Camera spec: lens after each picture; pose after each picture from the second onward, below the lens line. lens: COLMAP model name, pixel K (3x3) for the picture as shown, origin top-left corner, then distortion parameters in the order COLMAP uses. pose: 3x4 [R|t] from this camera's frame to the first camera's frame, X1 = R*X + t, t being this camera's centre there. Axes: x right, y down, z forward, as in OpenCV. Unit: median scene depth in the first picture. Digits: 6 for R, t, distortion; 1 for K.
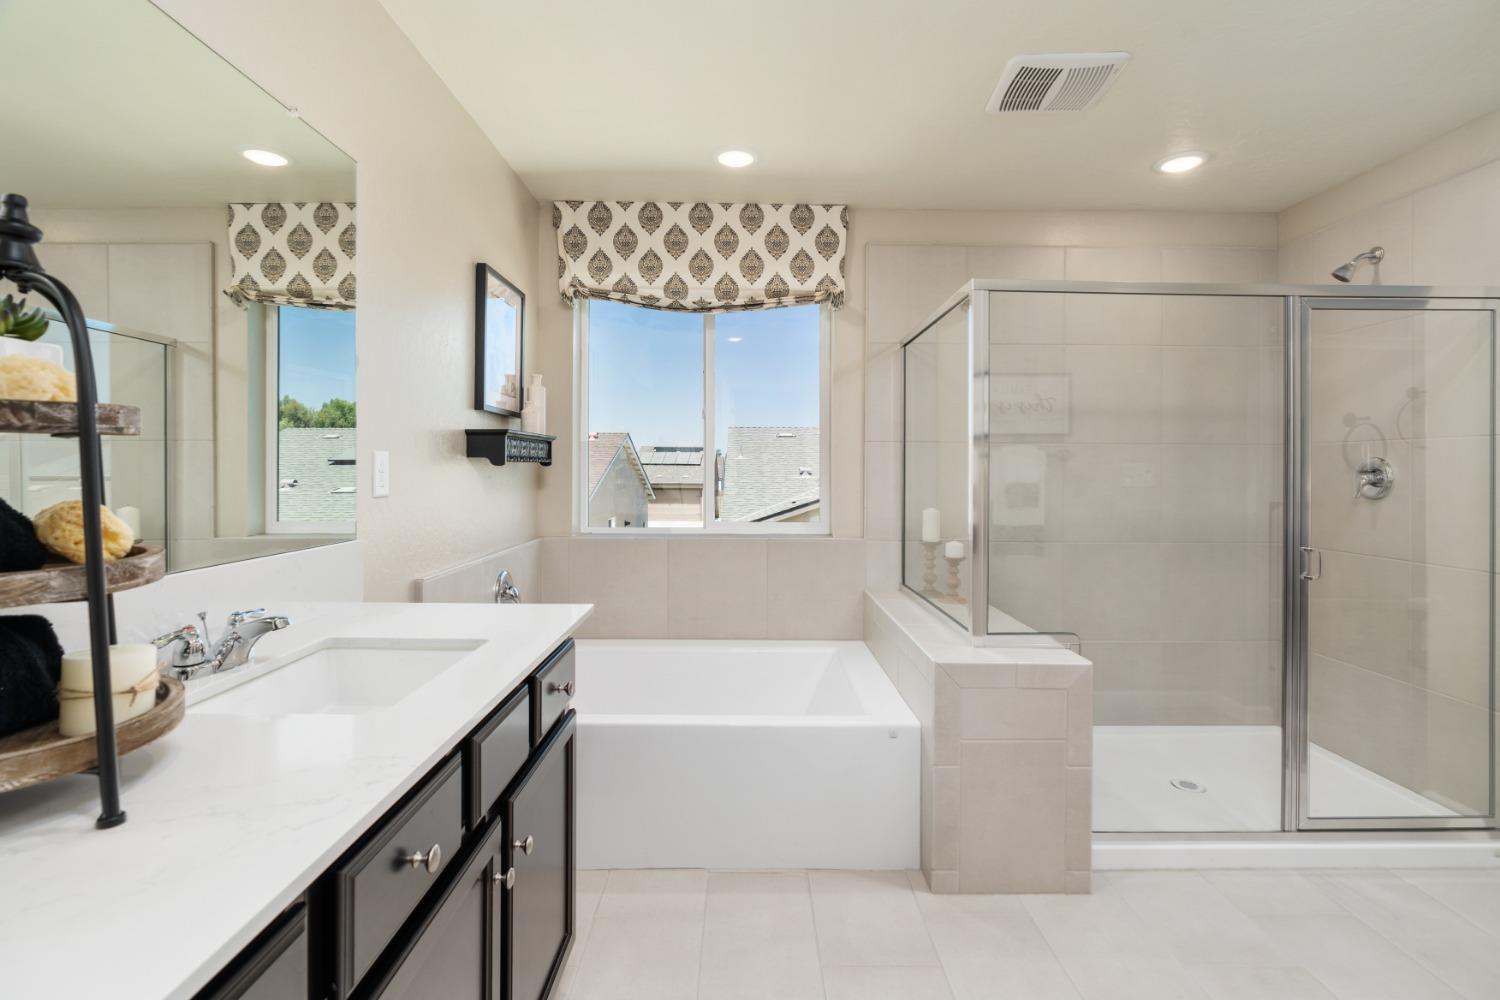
lens RADIAL K [[696.1, 0, 748.7], [0, 696.1, 478.9], [0, 0, 1]] dist [-0.001807, 0.000082]
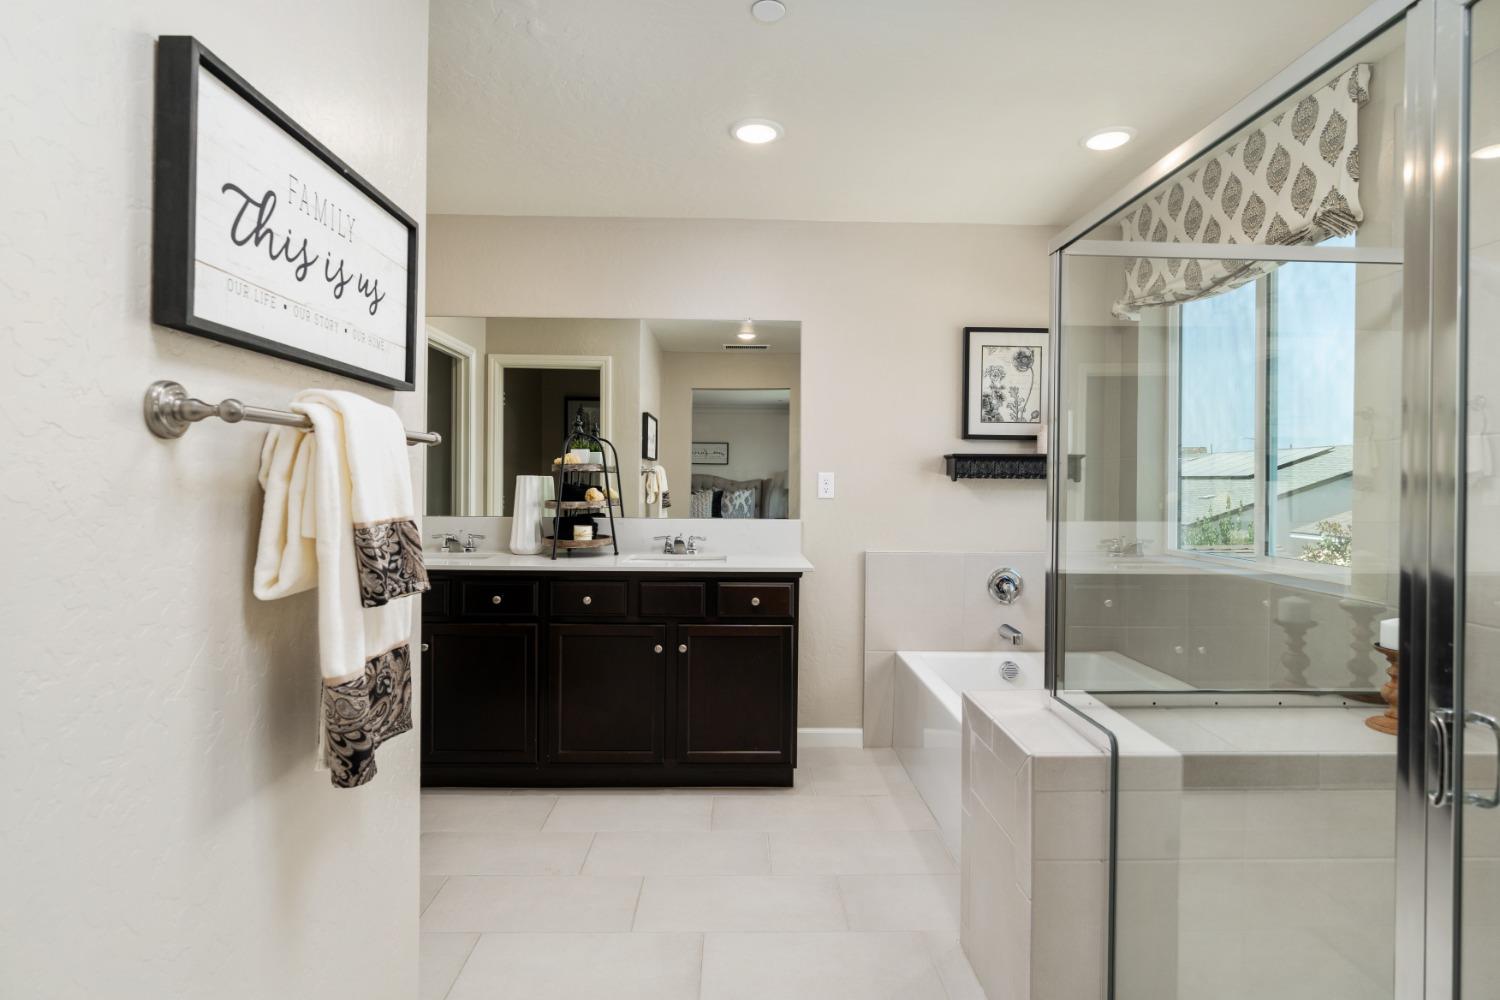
lens RADIAL K [[748.7, 0, 752.4], [0, 748.7, 490.1], [0, 0, 1]] dist [0.002130, 0.000808]
pose [[0.027954, 0.011788, -0.999540, 0.806148], [-0.018744, 0.999761, 0.011266, -0.006446], [0.999433, 0.018421, 0.028168, 0.440599]]
